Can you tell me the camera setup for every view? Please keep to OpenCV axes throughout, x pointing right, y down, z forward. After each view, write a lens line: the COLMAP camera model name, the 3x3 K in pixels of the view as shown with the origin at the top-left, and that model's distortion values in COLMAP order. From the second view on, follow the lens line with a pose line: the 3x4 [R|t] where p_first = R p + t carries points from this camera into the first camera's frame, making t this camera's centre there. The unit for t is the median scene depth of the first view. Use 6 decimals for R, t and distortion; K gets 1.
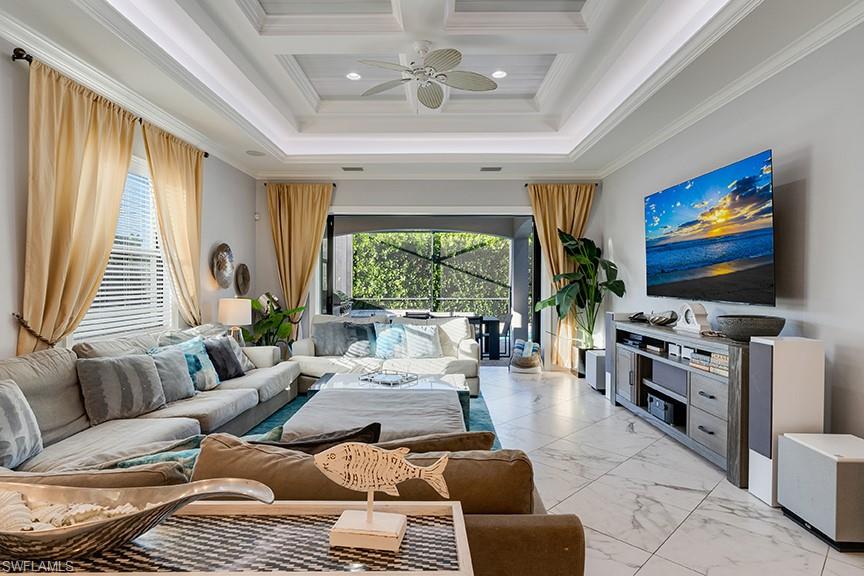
lens RADIAL K [[457.1, 0, 432.6], [0, 457.1, 288.3], [0, 0, 1]] dist [-0.000958, 0.000349]
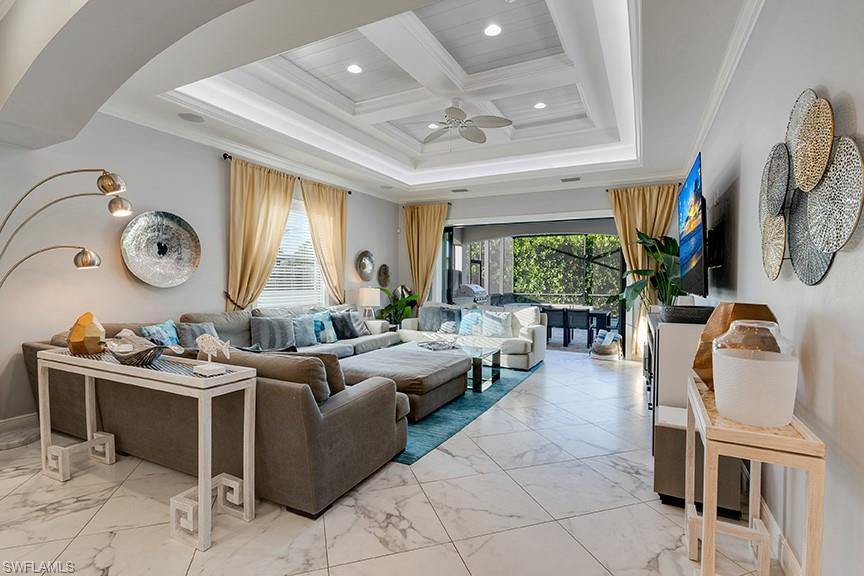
lens RADIAL K [[398.7, 0, 434.1], [0, 398.7, 284.6], [0, 0, 1]] dist [-0.004594, -0.000105]
pose [[0.901567, 0.009671, -0.432530, 0.292683], [-0.011177, 0.999937, -0.000940, 0.009651], [0.432494, 0.005681, 0.901619, -0.061539]]
